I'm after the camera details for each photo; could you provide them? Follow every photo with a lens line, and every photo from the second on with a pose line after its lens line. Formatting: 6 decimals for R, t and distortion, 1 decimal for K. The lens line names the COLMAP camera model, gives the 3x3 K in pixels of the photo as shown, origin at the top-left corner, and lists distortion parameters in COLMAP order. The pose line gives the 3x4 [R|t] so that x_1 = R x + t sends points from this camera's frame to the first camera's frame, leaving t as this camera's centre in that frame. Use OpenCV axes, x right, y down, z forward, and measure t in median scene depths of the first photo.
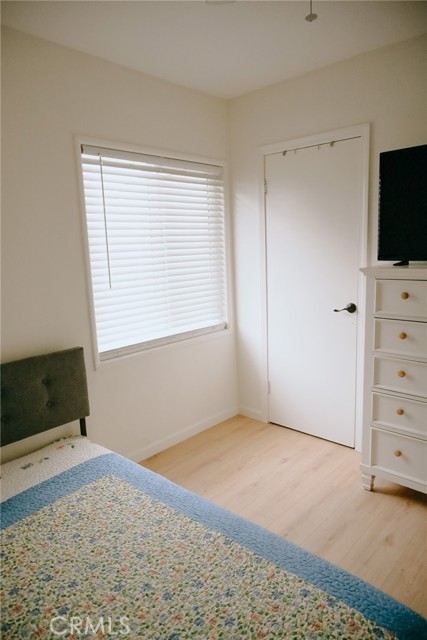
lens RADIAL K [[424.2, 0, 213.5], [0, 424.2, 320.0], [0, 0, 1]] dist [0.001740, 0.002043]
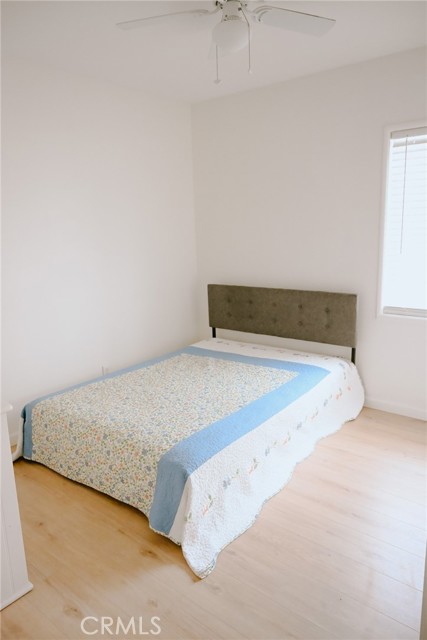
lens RADIAL K [[459.1, 0, 213.5], [0, 459.1, 320.0], [0, 0, 1]] dist [-0.001878, -0.000587]
pose [[0.056703, 0.234197, -0.970534, 1.060050], [-0.153027, 0.962650, 0.223354, -0.109065], [0.986594, 0.135853, 0.090423, 0.447059]]
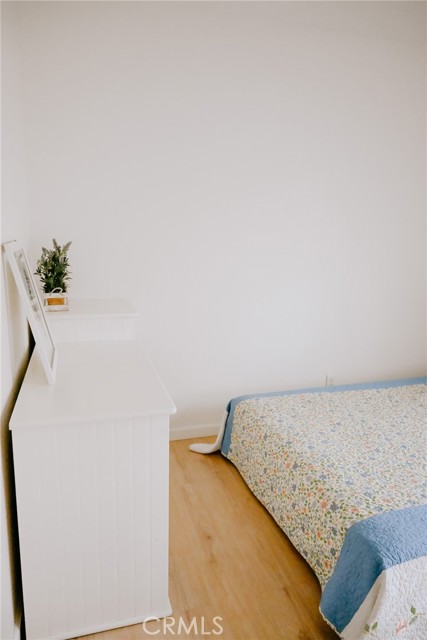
lens RADIAL K [[448.9, 0, 213.5], [0, 448.9, 320.0], [0, 0, 1]] dist [-0.001690, 0.000931]
pose [[-0.512116, 0.202286, -0.834756, 0.805274], [-0.165933, 0.930262, 0.327229, -0.083087], [0.842735, 0.306093, -0.442836, 0.494655]]
